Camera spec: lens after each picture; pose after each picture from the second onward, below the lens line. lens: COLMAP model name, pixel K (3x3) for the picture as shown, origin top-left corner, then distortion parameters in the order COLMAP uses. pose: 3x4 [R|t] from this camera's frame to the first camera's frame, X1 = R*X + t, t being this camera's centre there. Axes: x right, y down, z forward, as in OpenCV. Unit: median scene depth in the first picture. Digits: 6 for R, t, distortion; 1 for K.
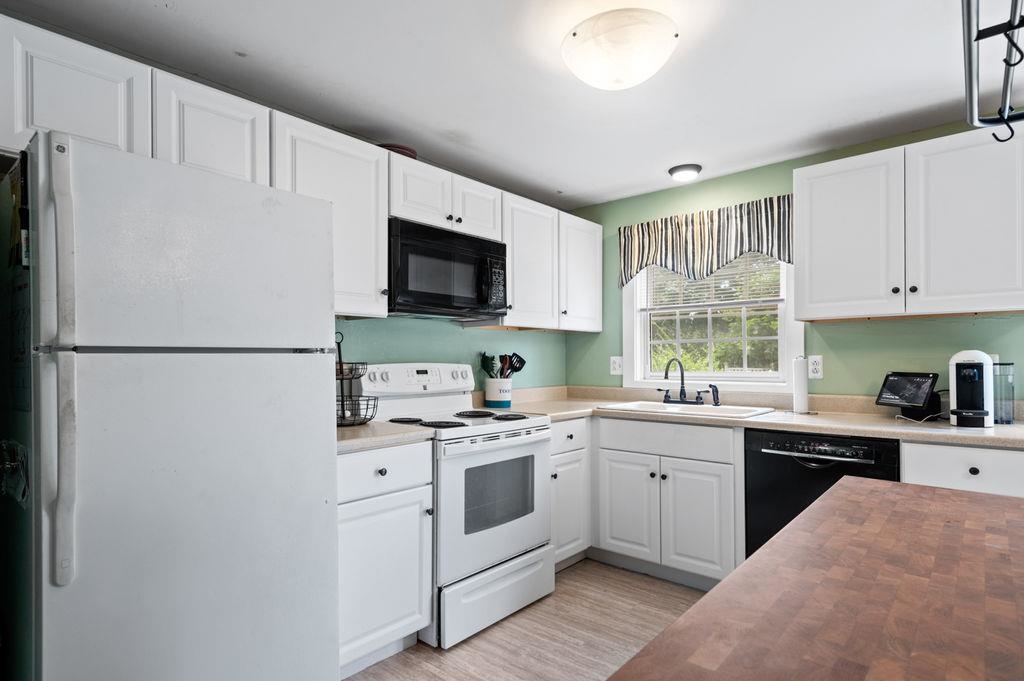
lens RADIAL K [[538.1, 0, 525.9], [0, 538.1, 359.0], [0, 0, 1]] dist [0.026102, 0.000250]
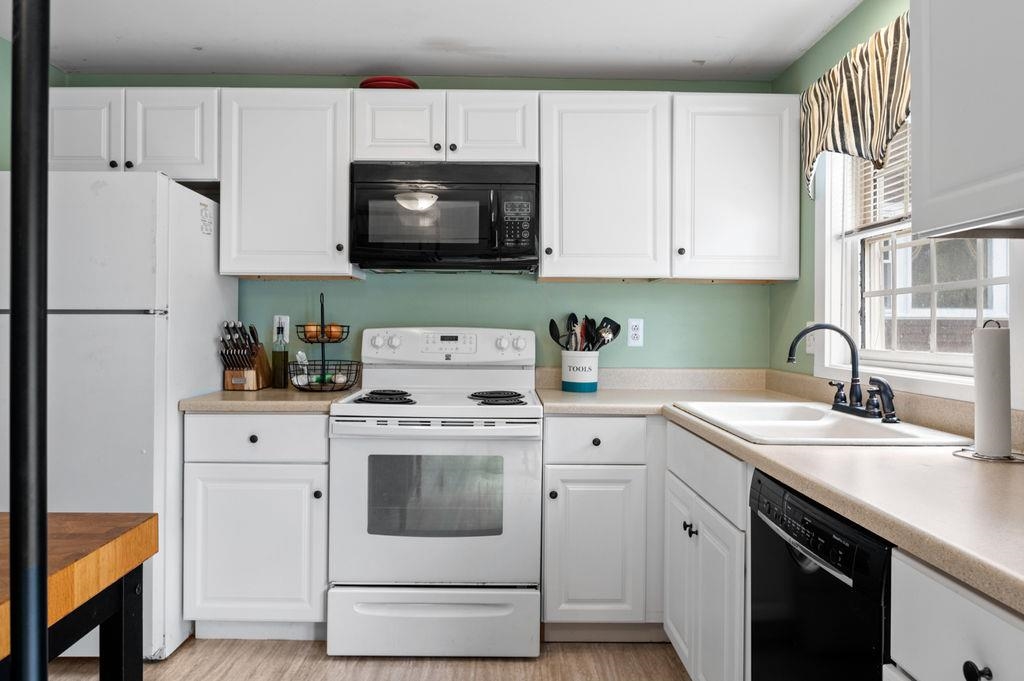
lens RADIAL K [[700.8, 0, 514.0], [0, 700.8, 327.5], [0, 0, 1]] dist [-0.010560, -0.001537]
pose [[0.660895, 0.011214, -0.750395, 0.680804], [-0.008761, 0.999936, 0.007226, -0.000818], [0.750428, 0.001799, 0.660950, 0.370907]]
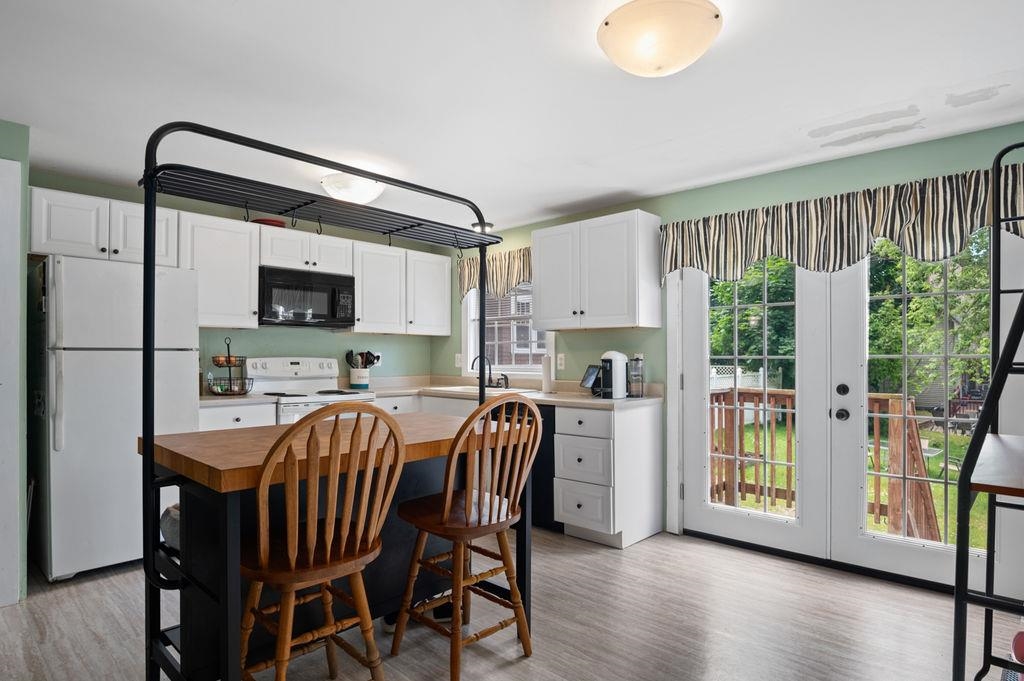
lens RADIAL K [[546.2, 0, 508.9], [0, 546.2, 357.3], [0, 0, 1]] dist [-0.002275, -0.001223]
pose [[0.998856, 0.006368, -0.047384, 0.480206], [-0.006253, 0.999977, 0.002567, -0.000276], [0.047400, -0.002268, 0.998873, -0.497924]]
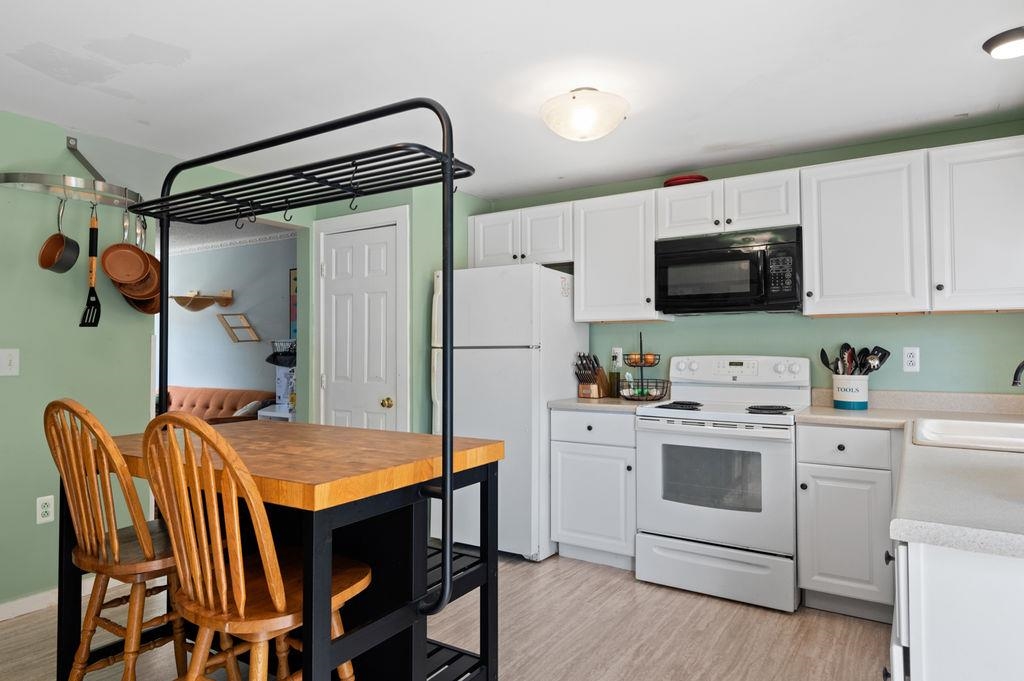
lens RADIAL K [[631.2, 0, 512.0], [0, 631.2, 340.5], [0, 0, 1]] dist [0.056166, -0.059650]
pose [[0.145207, -0.014514, -0.989295, 1.004536], [0.000627, 0.999894, -0.014577, -0.004111], [0.989401, 0.001497, 0.145201, 0.377856]]
